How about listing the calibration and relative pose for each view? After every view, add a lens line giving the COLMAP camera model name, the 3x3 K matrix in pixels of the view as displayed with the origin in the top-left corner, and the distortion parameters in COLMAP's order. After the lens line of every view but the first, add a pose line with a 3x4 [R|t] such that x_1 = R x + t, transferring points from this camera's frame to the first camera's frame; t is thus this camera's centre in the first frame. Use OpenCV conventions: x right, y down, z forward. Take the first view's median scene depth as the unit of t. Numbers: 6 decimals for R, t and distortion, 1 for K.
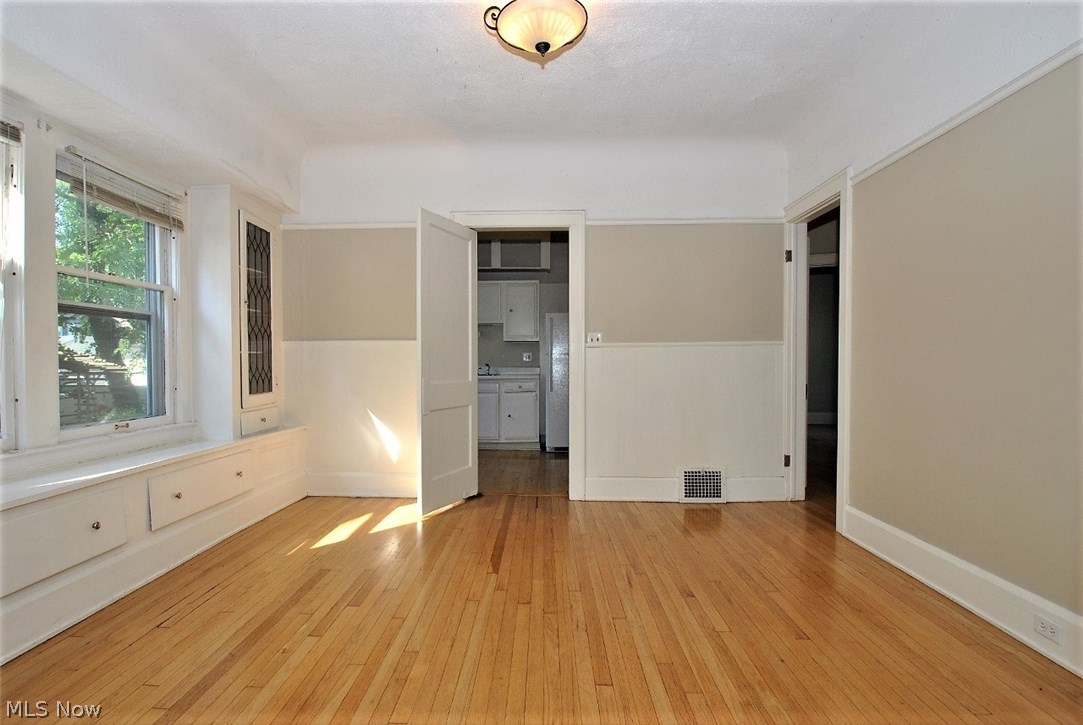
lens RADIAL K [[544.0, 0, 535.9], [0, 544.0, 365.1], [0, 0, 1]] dist [-0.005262, -0.000416]
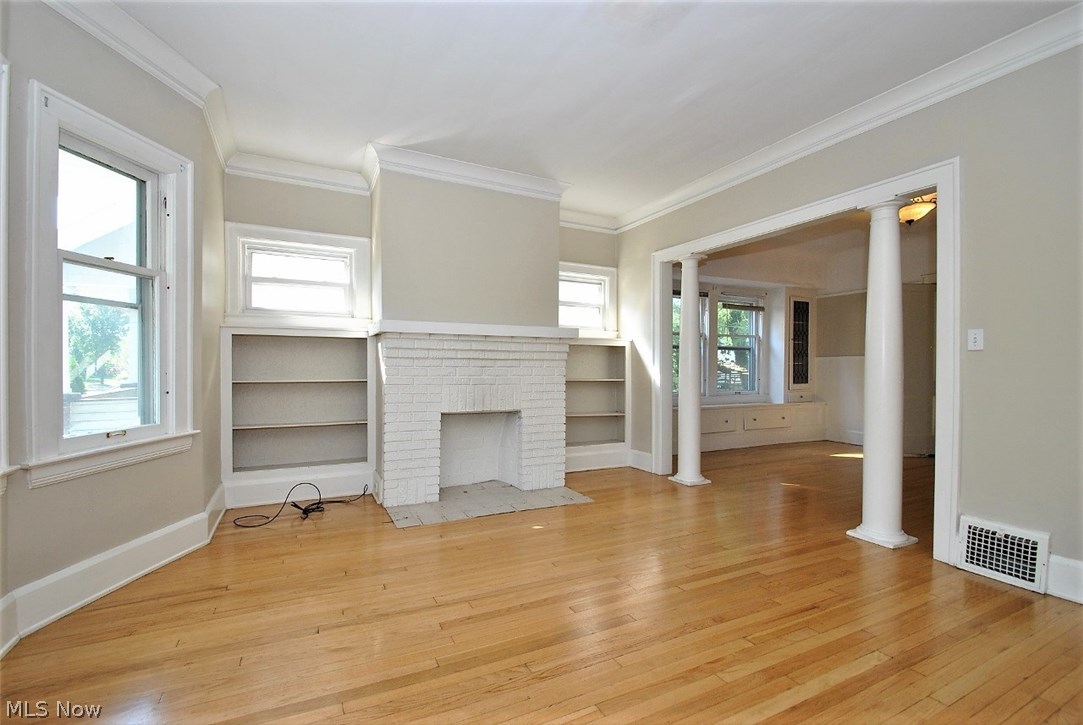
lens RADIAL K [[479.0, 0, 536.0], [0, 479.0, 367.5], [0, 0, 1]] dist [-0.000568, -0.000456]
pose [[0.472737, 0.013577, -0.881099, 0.600149], [-0.020835, 0.999774, 0.004227, 0.005086], [0.880957, 0.016359, 0.472913, -0.711941]]
